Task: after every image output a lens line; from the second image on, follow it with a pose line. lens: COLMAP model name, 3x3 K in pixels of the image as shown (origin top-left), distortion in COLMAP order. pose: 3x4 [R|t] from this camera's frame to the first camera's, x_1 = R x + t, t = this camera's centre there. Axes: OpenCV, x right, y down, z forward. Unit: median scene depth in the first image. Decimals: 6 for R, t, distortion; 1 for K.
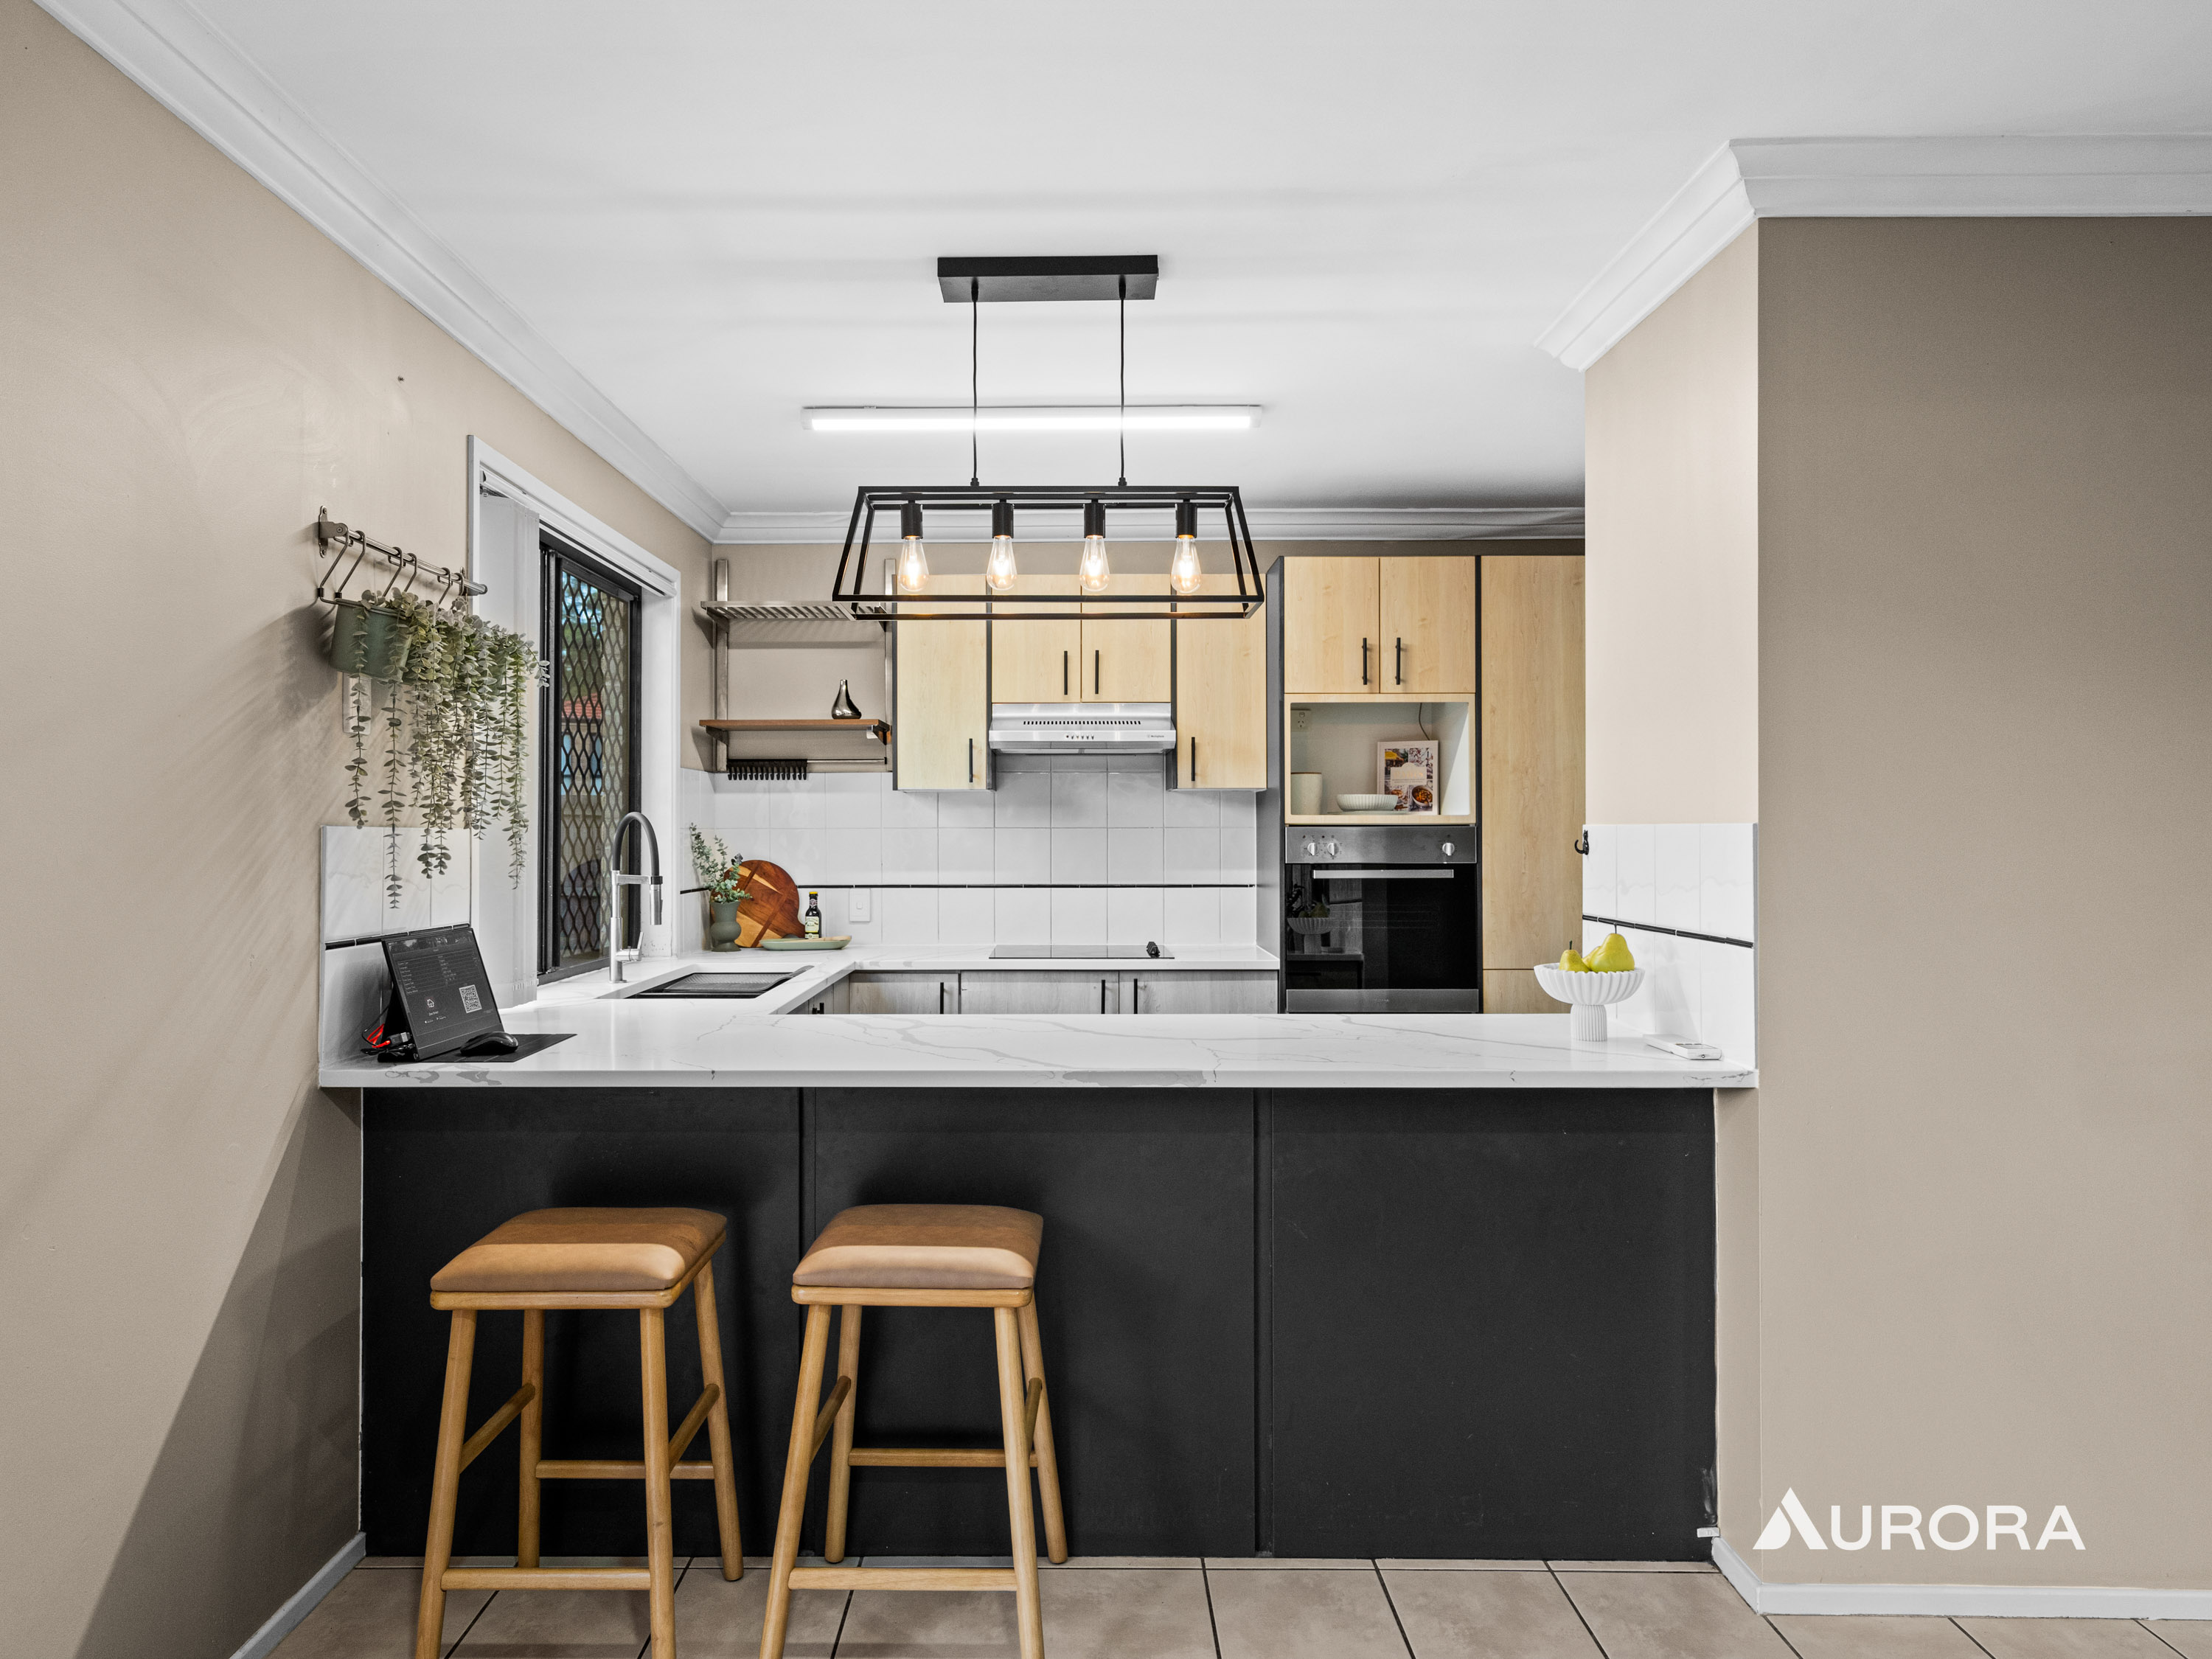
lens RADIAL K [[1443.0, 0, 1098.4], [0, 1443.0, 829.0], [0, 0, 1]] dist [0.008858, 0.000882]
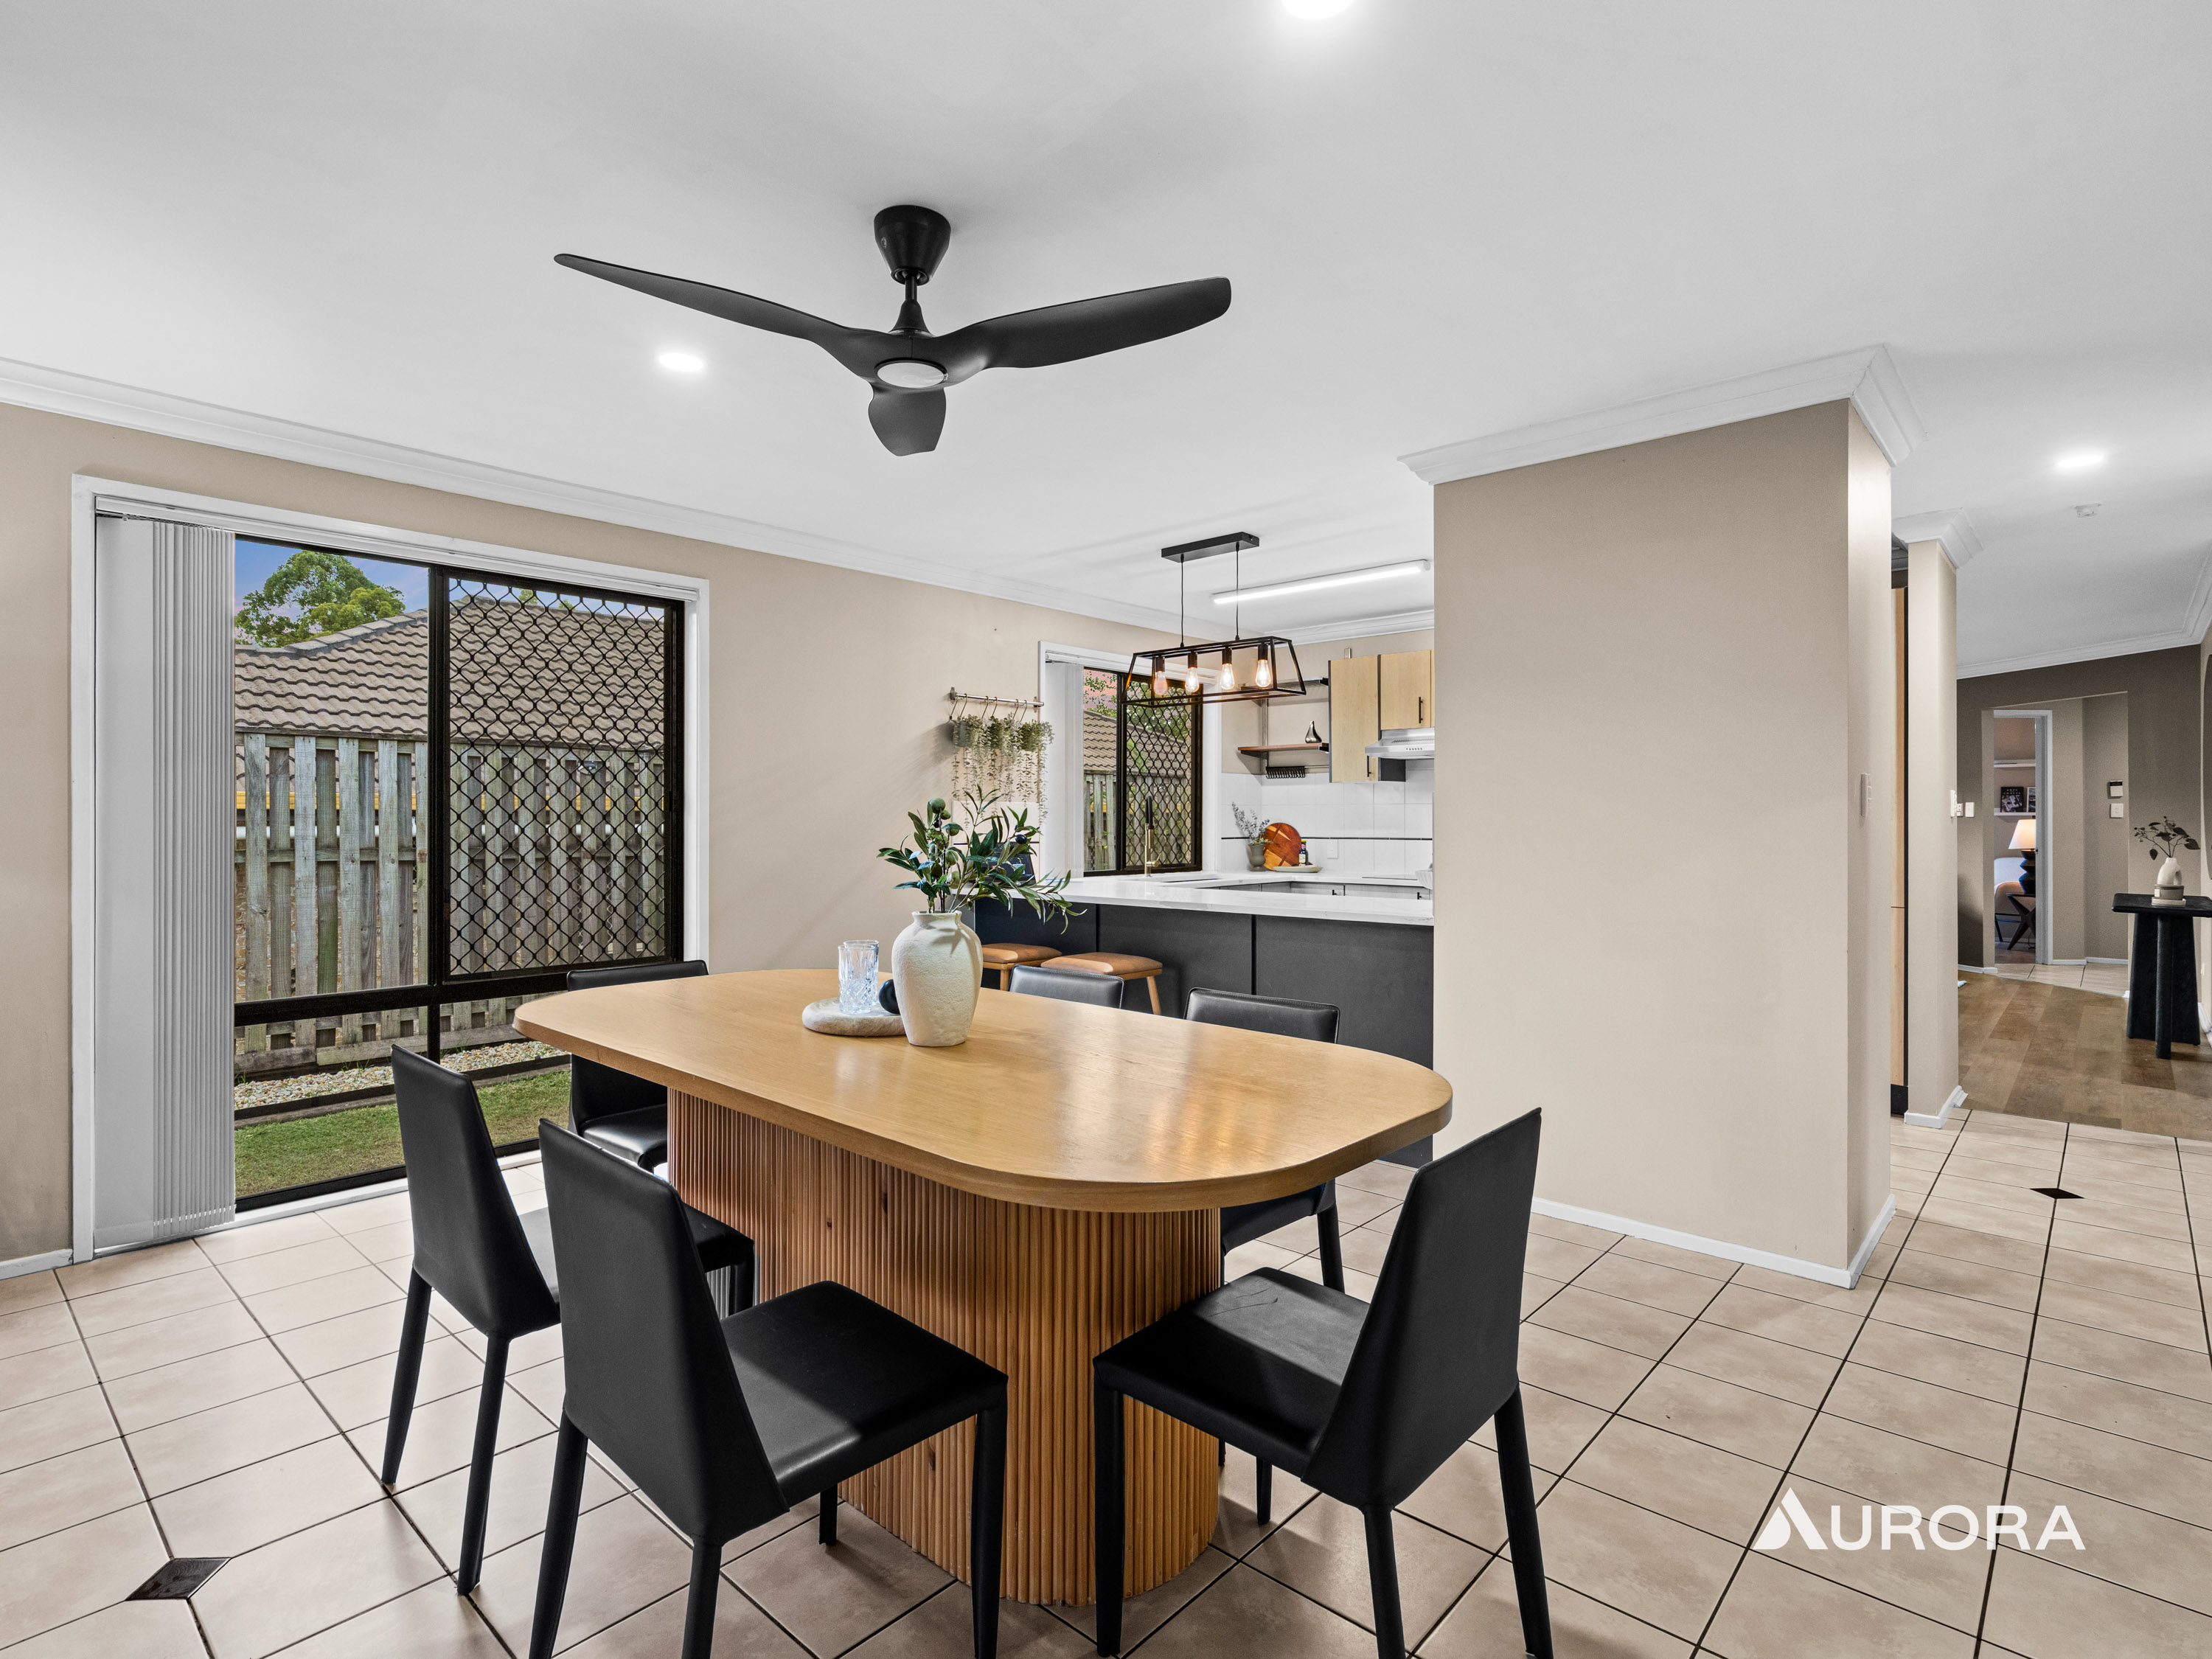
lens RADIAL K [[1134.3, 0, 1103.0], [0, 1134.3, 826.8], [0, 0, 1]] dist [-0.000626, 0.000197]
pose [[0.751893, 0.004864, -0.659267, 0.957112], [0.001482, 0.999958, 0.009068, 0.024480], [0.659283, -0.007795, 0.751854, -0.388271]]
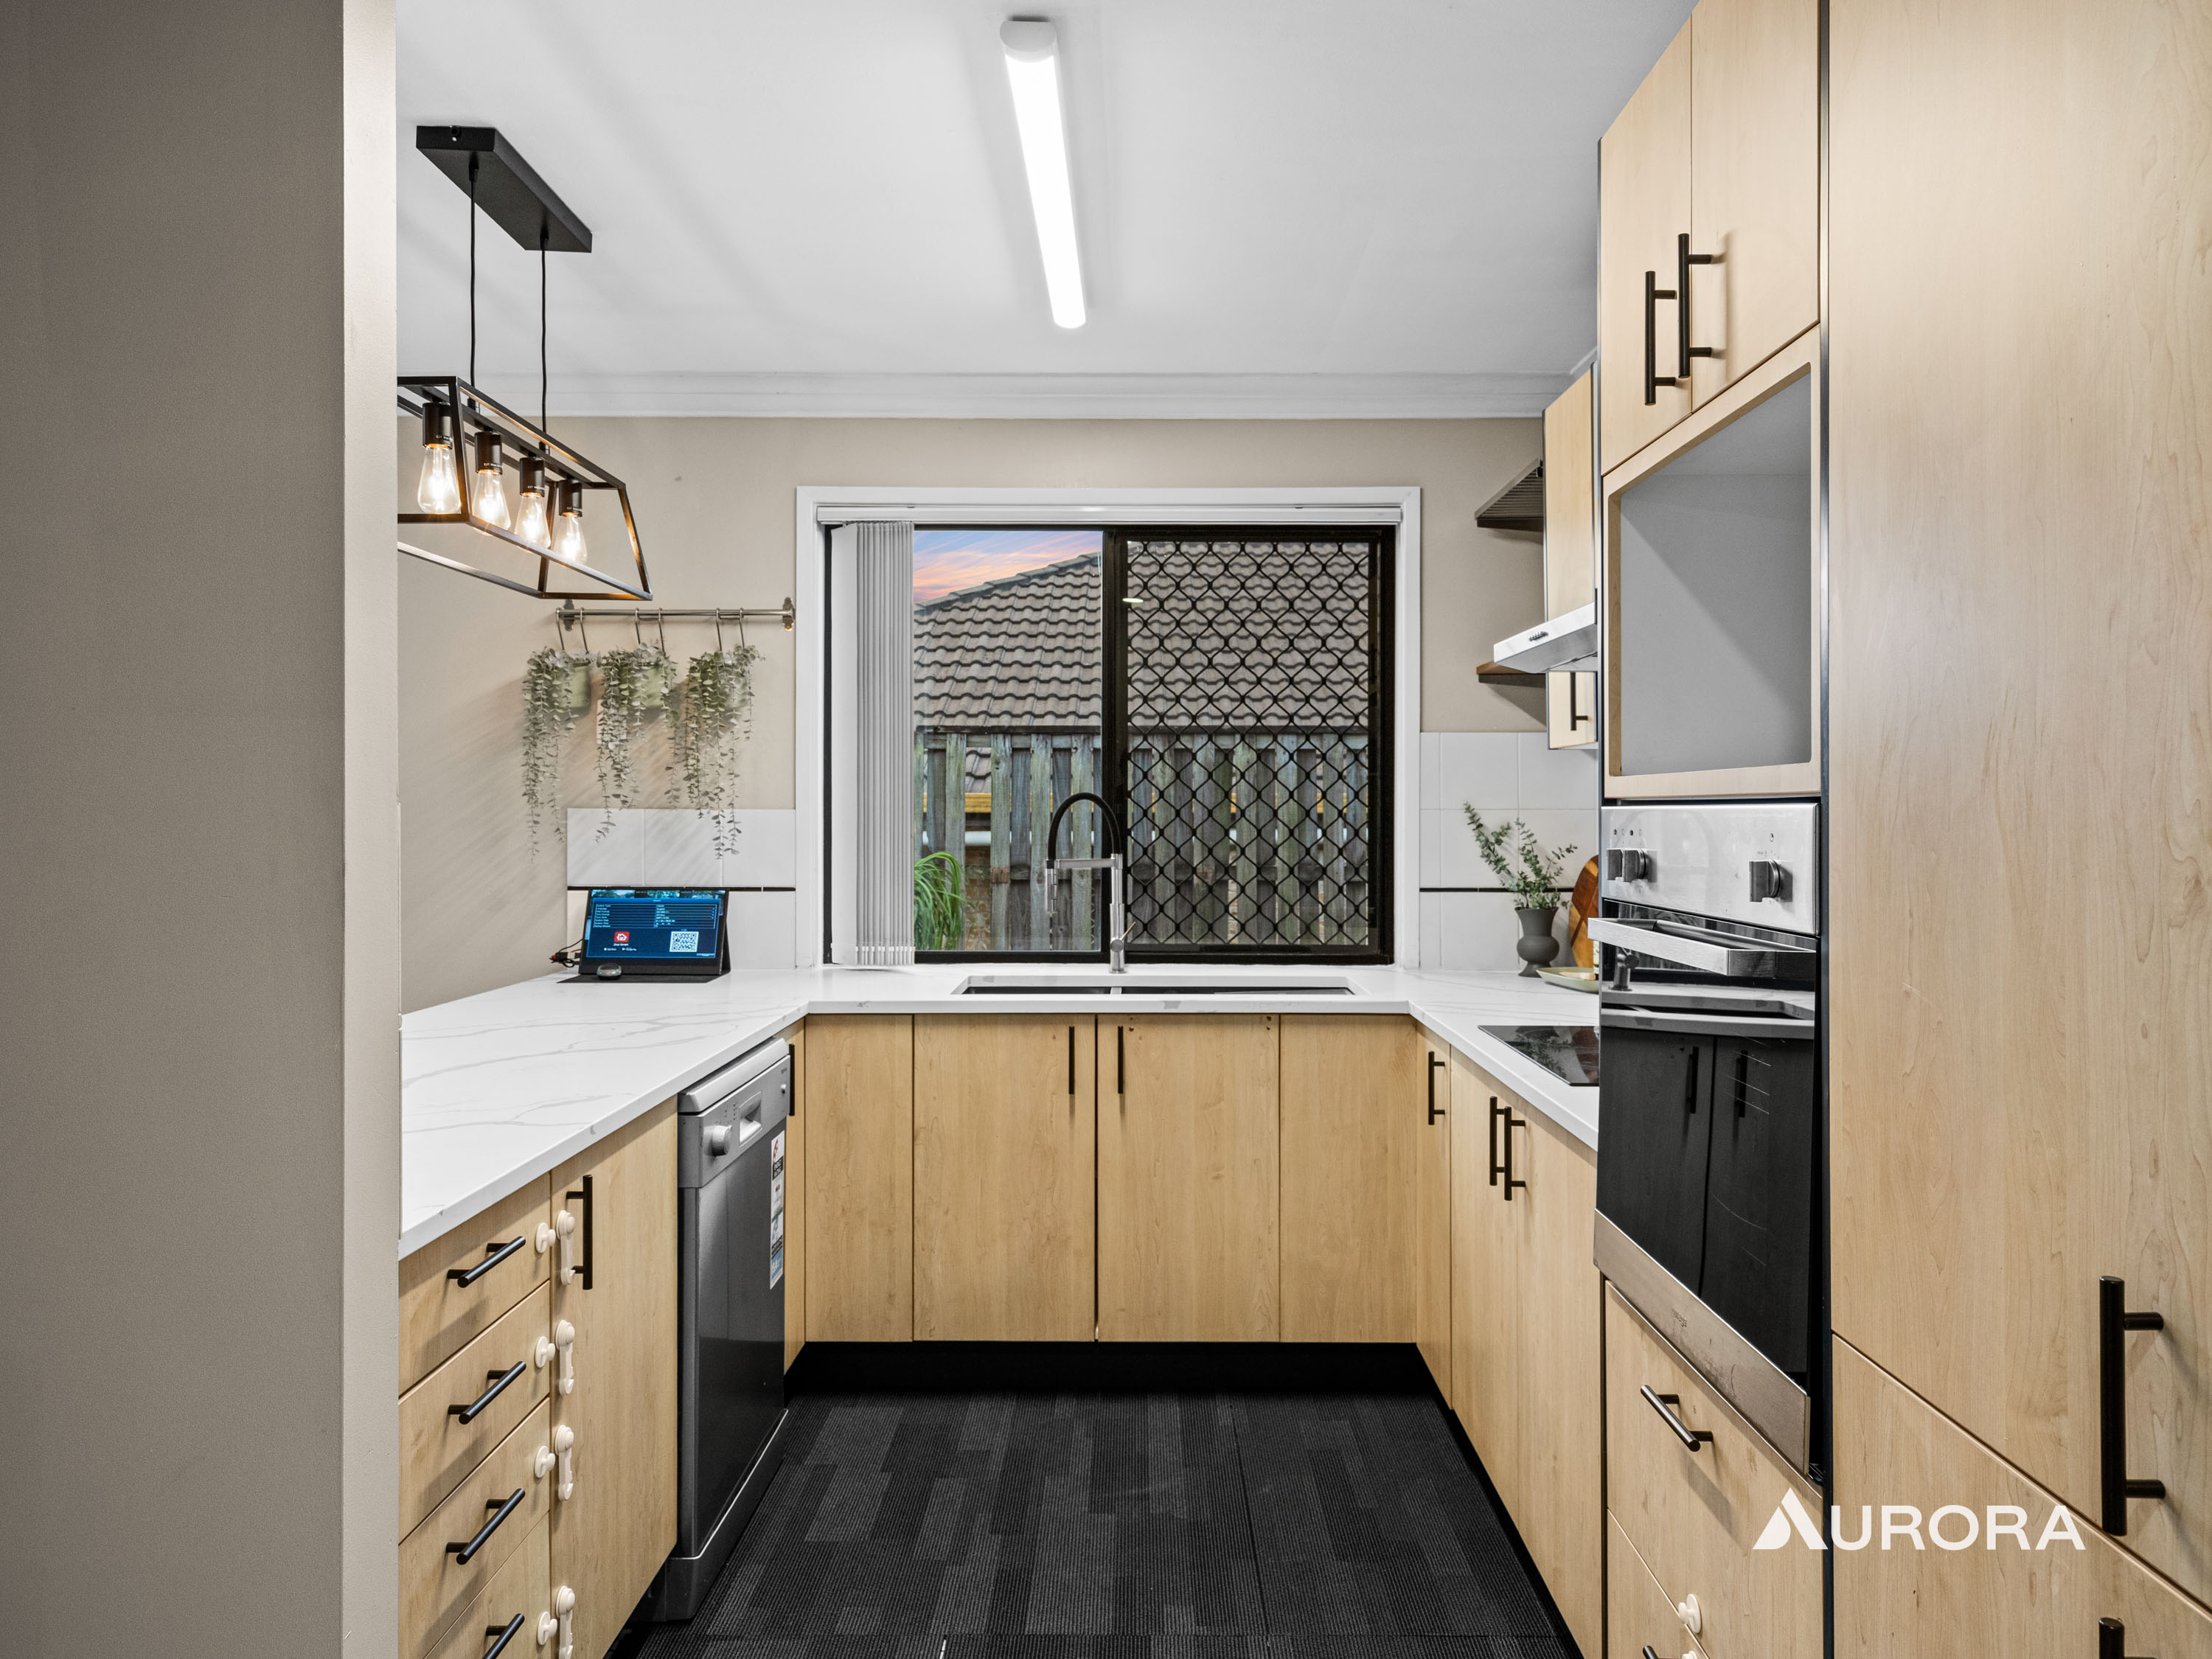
lens RADIAL K [[1443.0, 0, 1111.7], [0, 1443.0, 821.0], [0, 0, 1]] dist [0.008858, 0.000882]
pose [[0.007143, 0.000636, -0.999974, 0.844465], [-0.009470, 0.999955, 0.000569, 0.005617], [0.999930, 0.009466, 0.007149, 1.362548]]
